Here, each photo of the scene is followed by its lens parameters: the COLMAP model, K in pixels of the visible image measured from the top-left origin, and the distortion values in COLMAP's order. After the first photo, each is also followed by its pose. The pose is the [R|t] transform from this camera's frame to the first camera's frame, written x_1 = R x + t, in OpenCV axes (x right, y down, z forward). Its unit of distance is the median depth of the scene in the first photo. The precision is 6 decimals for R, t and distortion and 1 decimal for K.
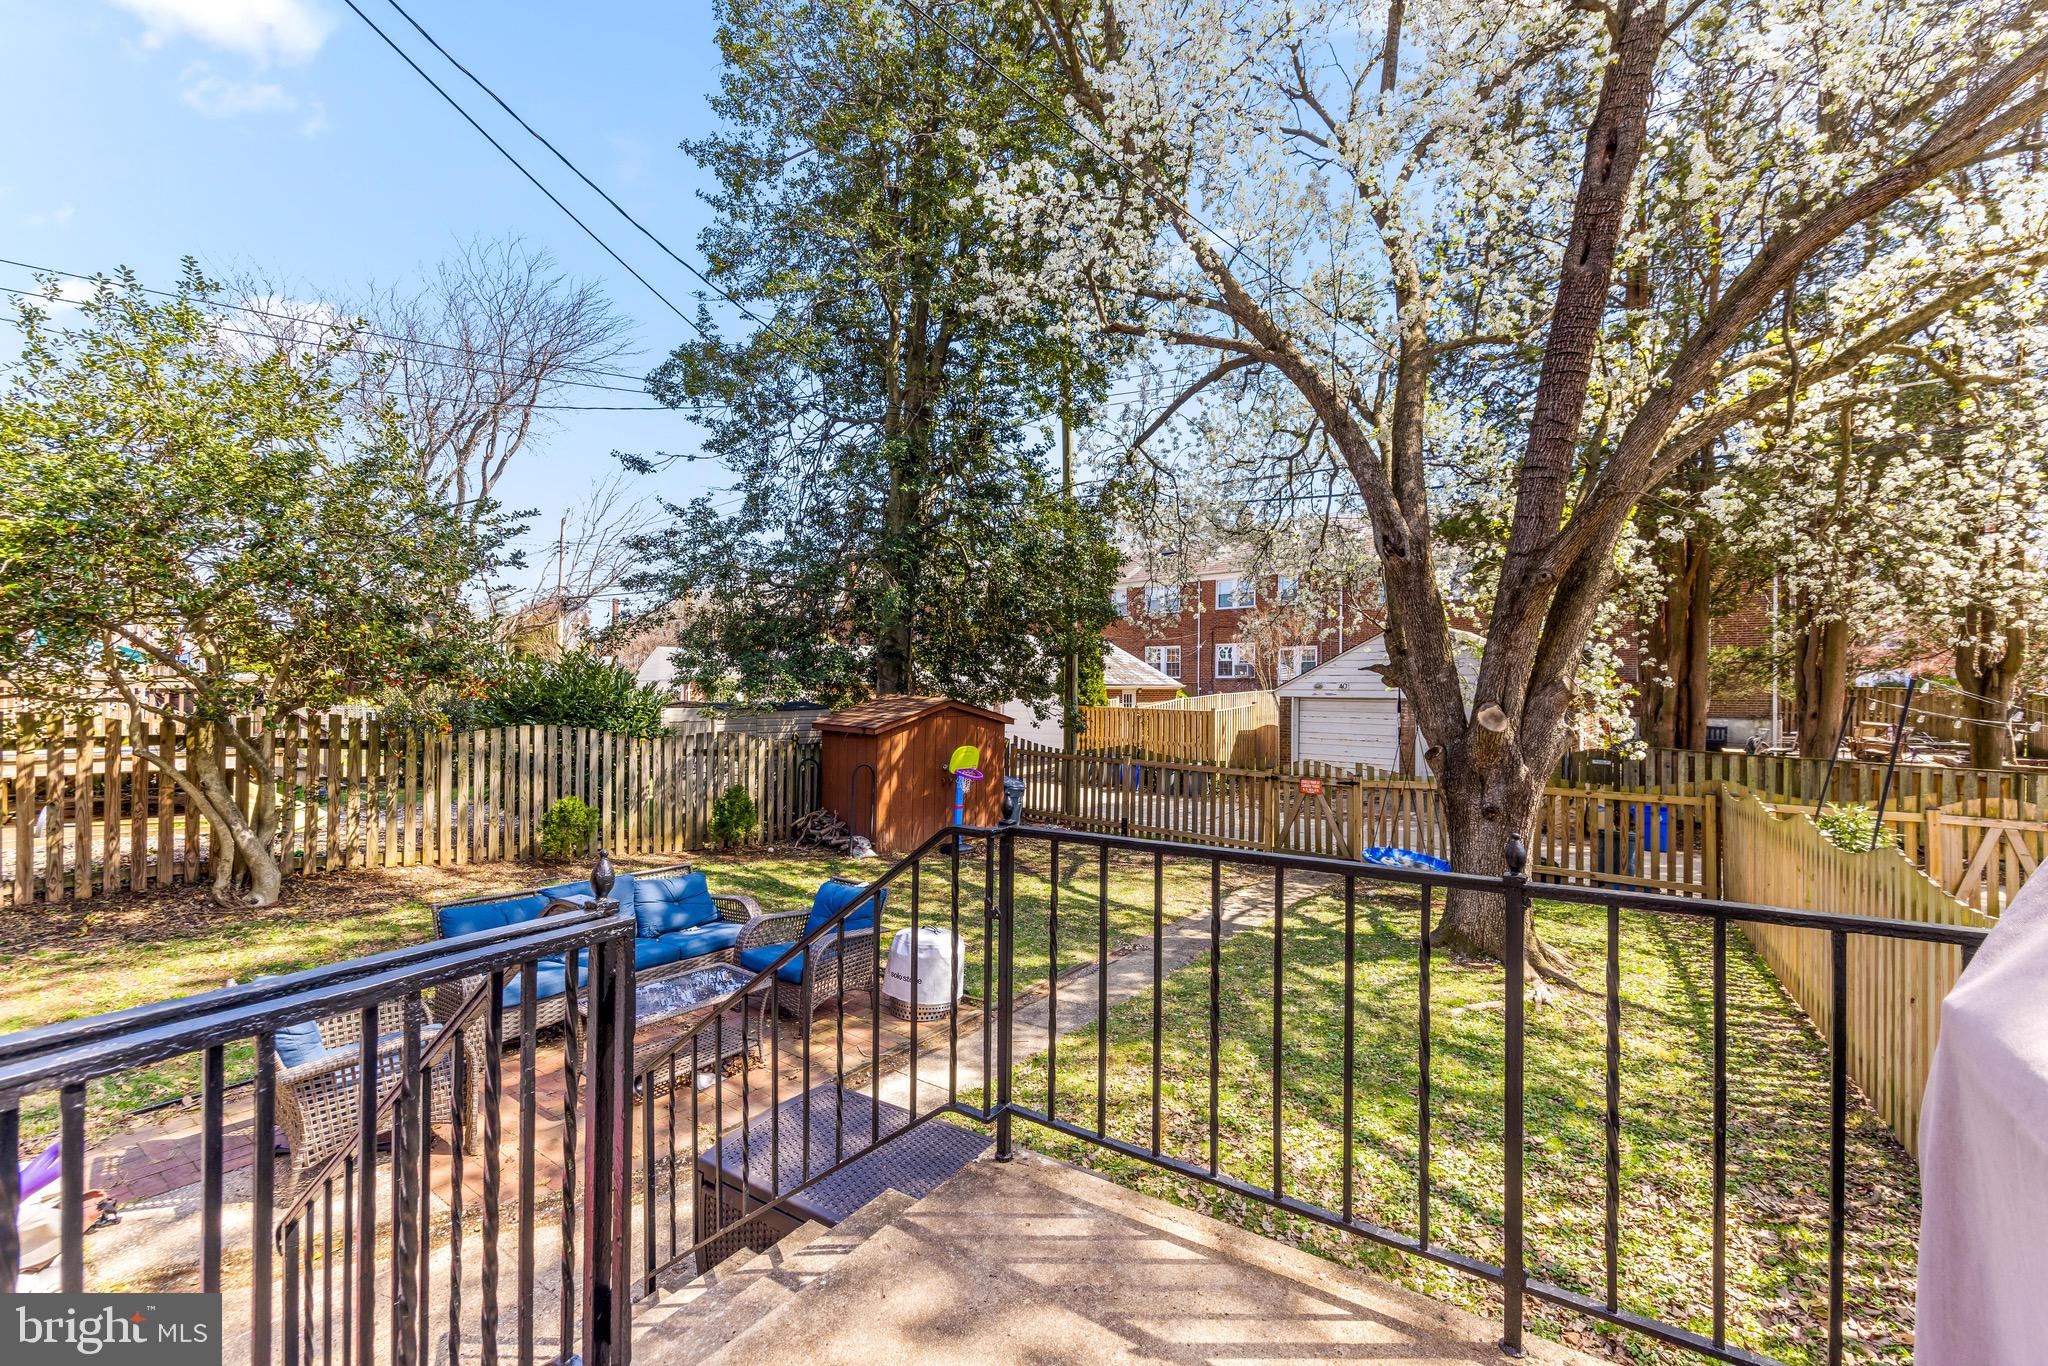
lens RADIAL K [[824.4, 0, 1029.1], [0, 824.4, 698.2], [0, 0, 1]] dist [-0.008486, -0.000007]
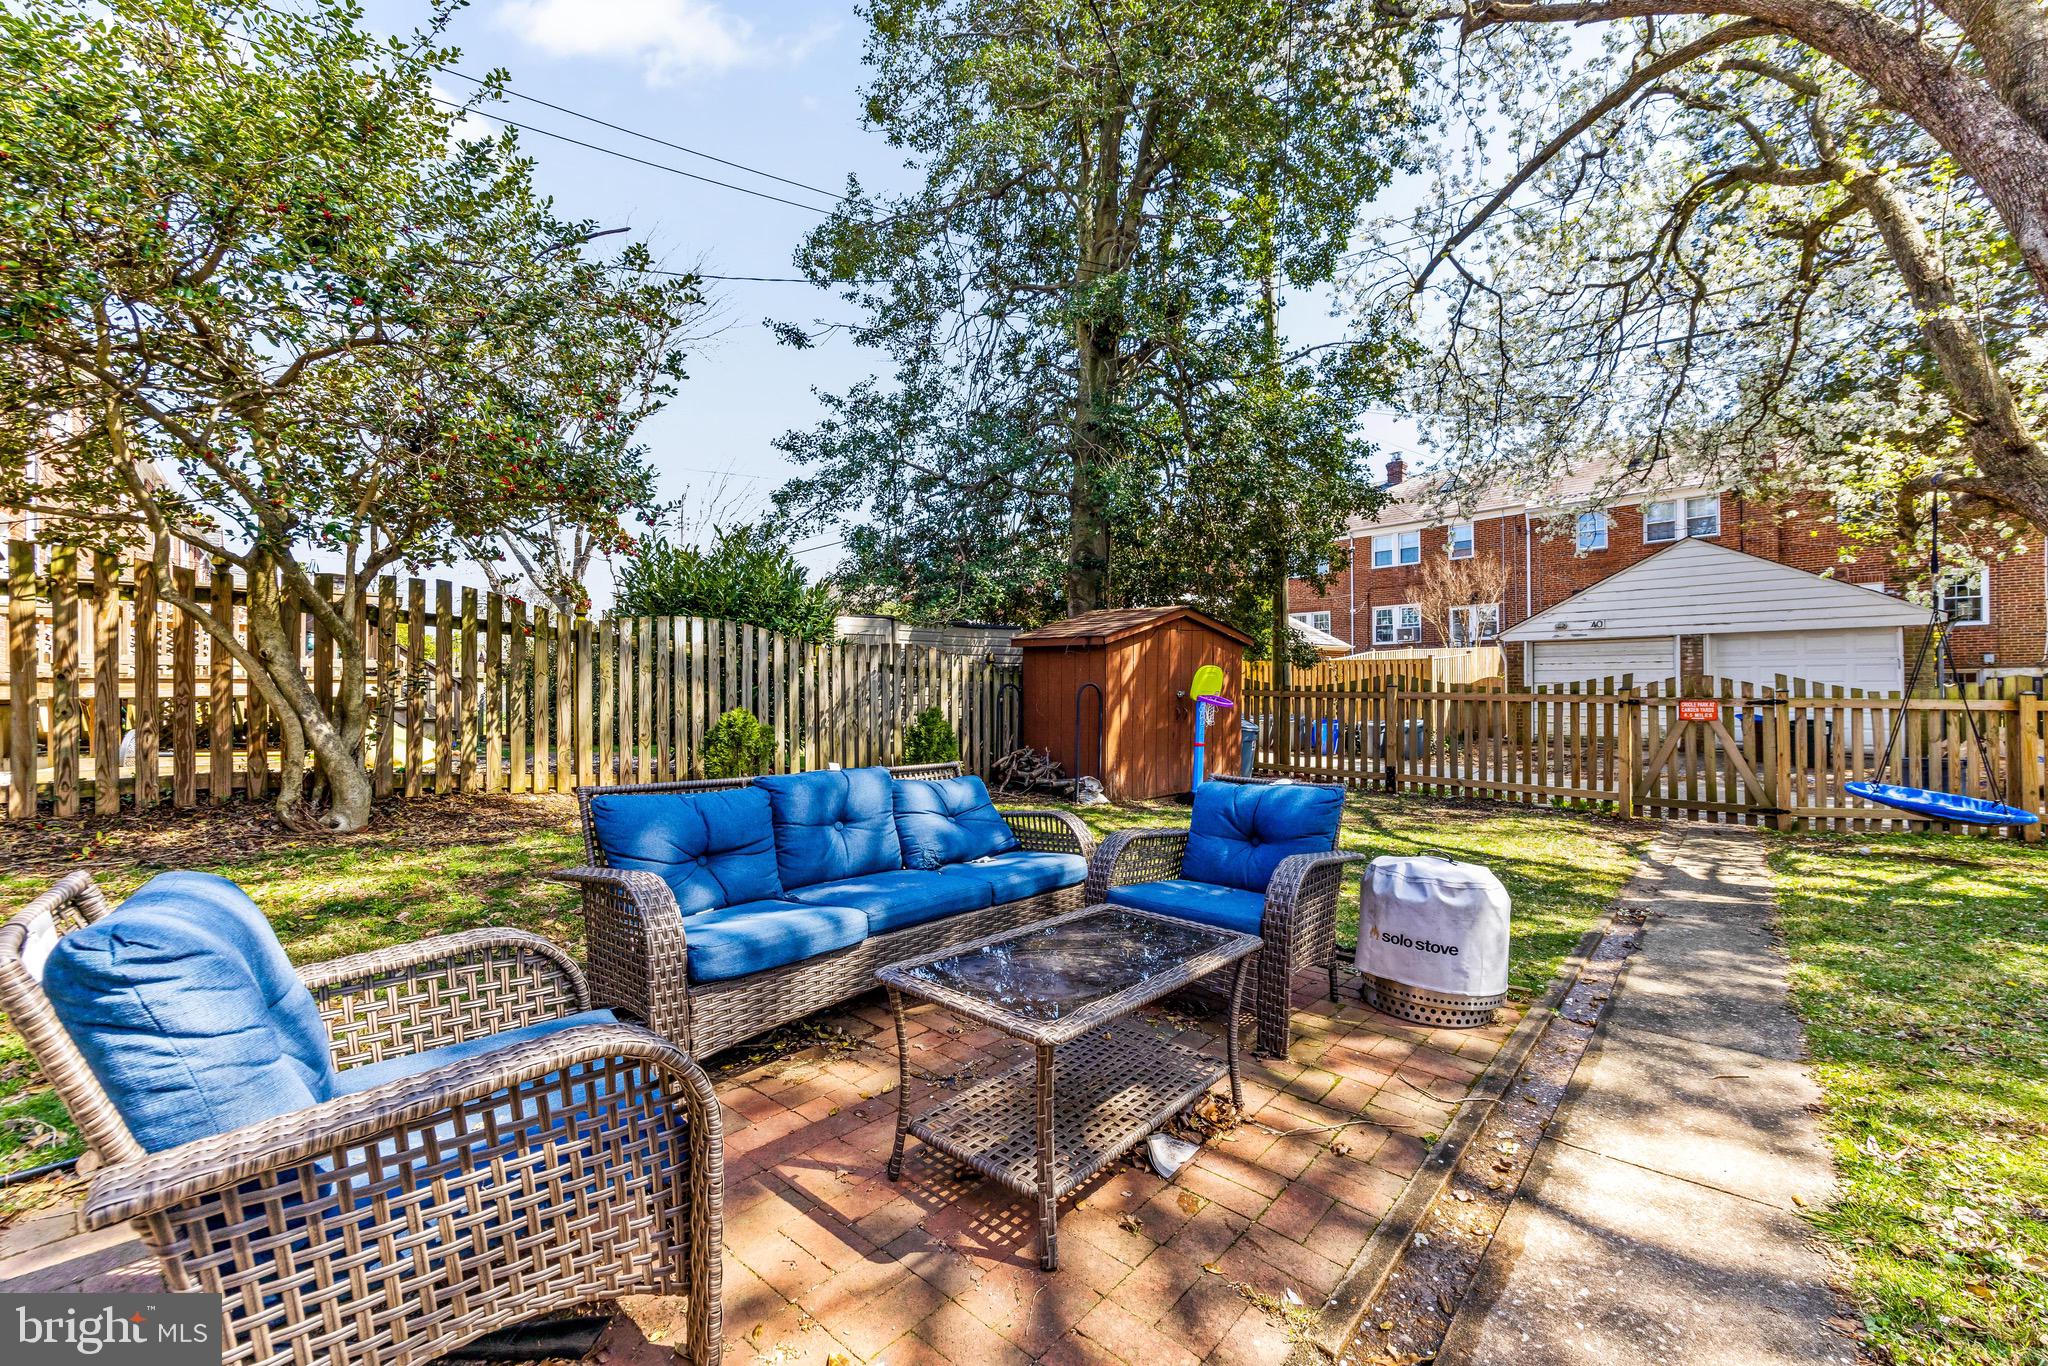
lens RADIAL K [[824.4, 0, 1029.1], [0, 824.4, 698.2], [0, 0, 1]] dist [-0.008486, -0.000007]
pose [[0.993777, -0.012821, -0.110652, -0.204702], [0.013310, 0.999905, 0.003680, 0.107199], [0.110594, -0.005130, 0.993852, 0.271774]]
